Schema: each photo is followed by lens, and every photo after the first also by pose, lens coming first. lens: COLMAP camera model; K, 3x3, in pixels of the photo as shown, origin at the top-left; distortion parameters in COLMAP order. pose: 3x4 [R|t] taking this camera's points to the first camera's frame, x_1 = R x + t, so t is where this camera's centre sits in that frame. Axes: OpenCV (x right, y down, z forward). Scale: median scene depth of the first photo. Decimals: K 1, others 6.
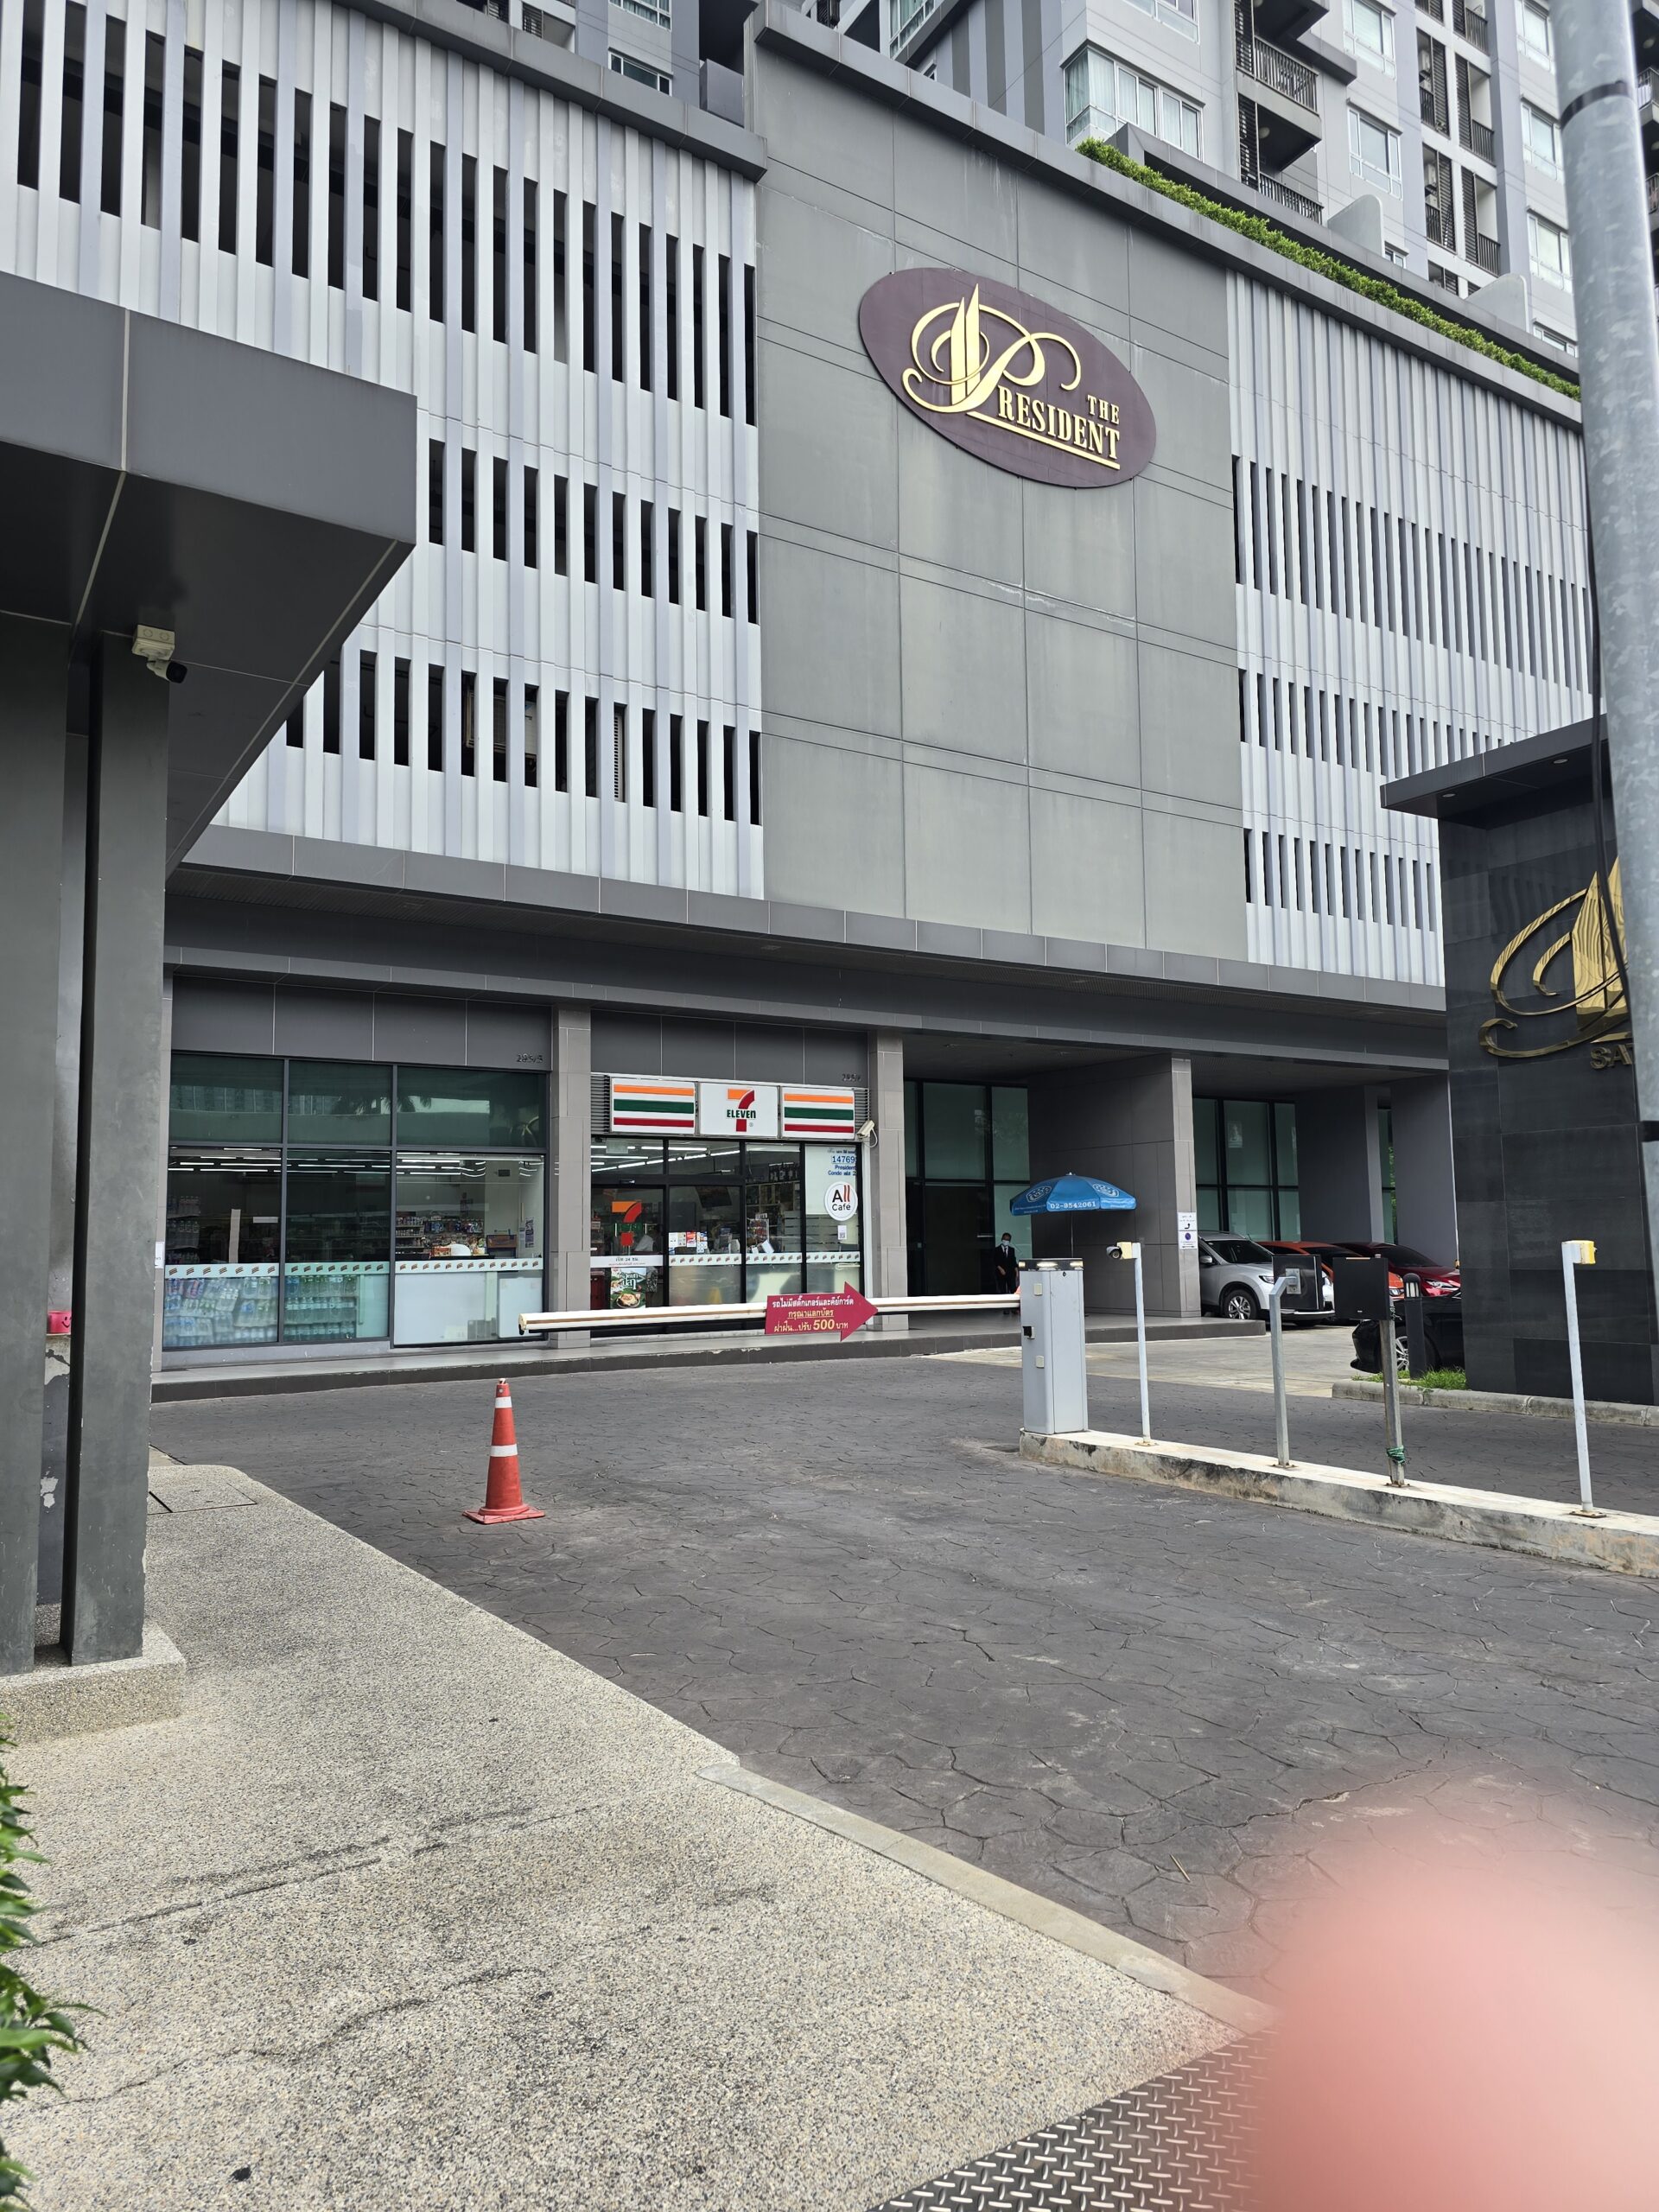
lens RADIAL K [[1488.3, 0, 829.9], [0, 1488.3, 1108.5], [0, 0, 1]] dist [0.024084, -0.020821]
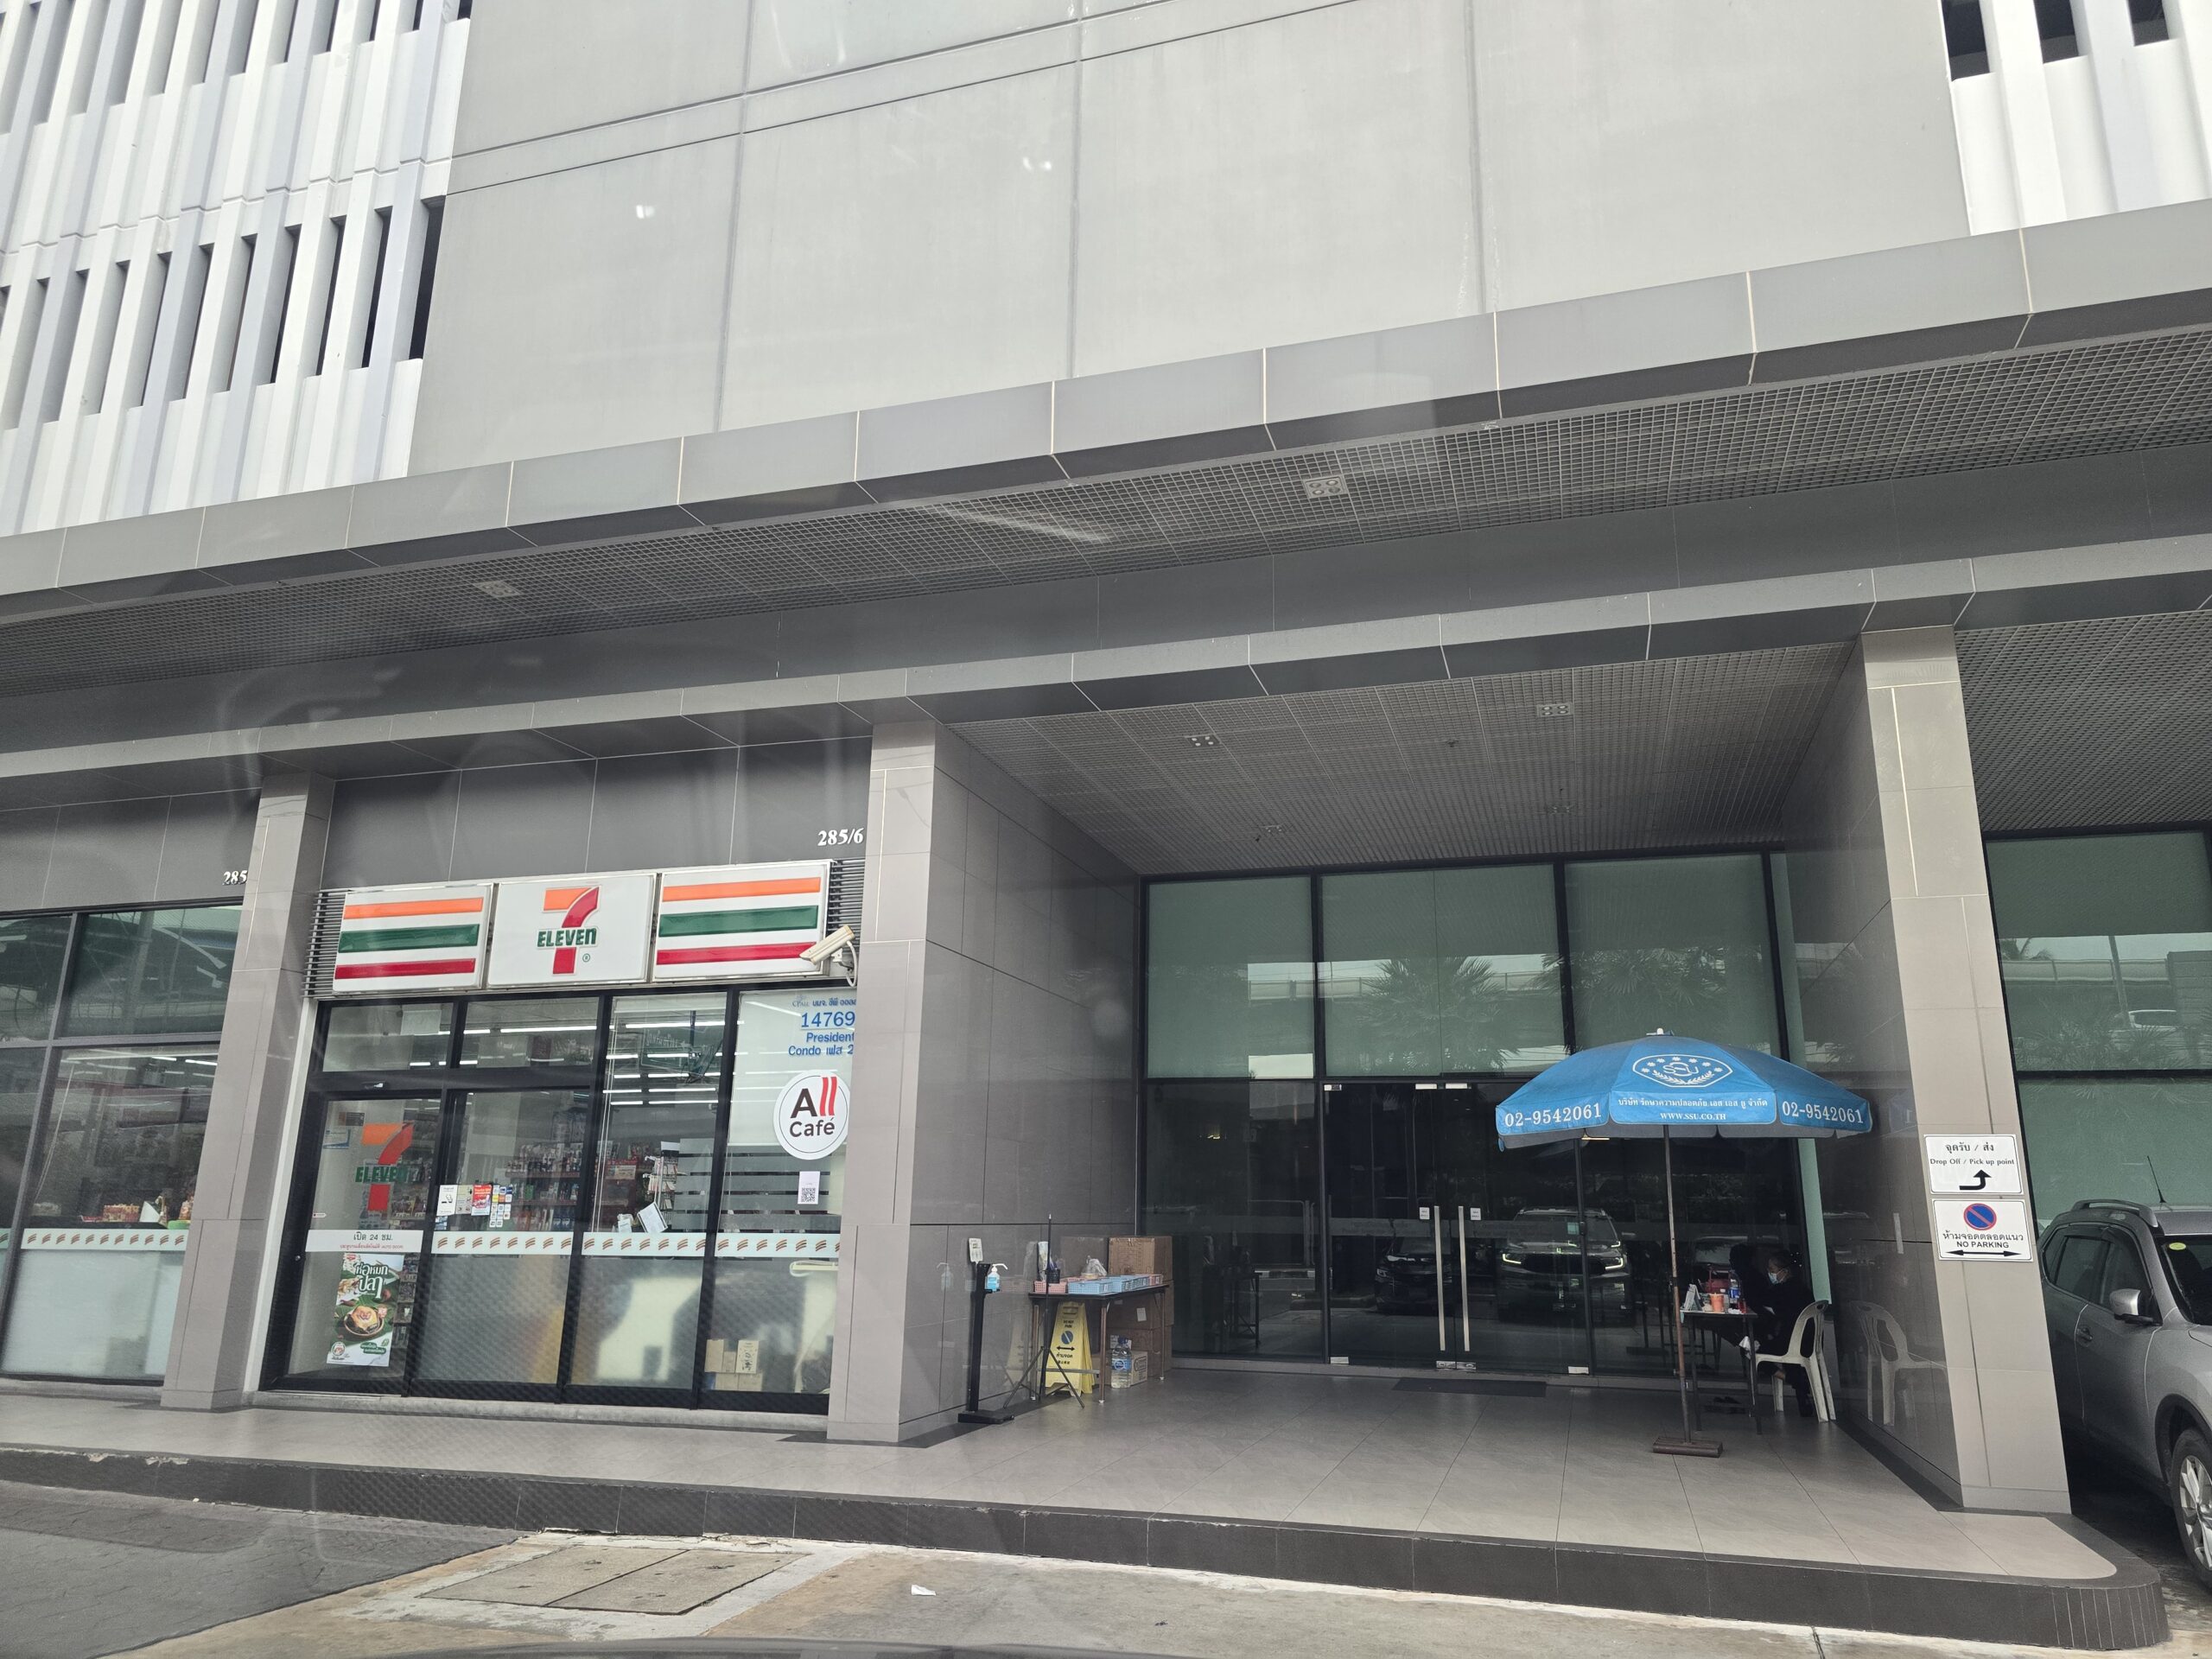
lens RADIAL K [[1488.3, 0, 1113.7], [0, 1488.3, 835.2], [0, 0, 1]] dist [0.024084, -0.020821]
pose [[0.655348, -0.166657, -0.736712, 0.423800], [0.052762, 0.983073, -0.175452, 0.065904], [0.753482, 0.076112, 0.653048, 0.809283]]
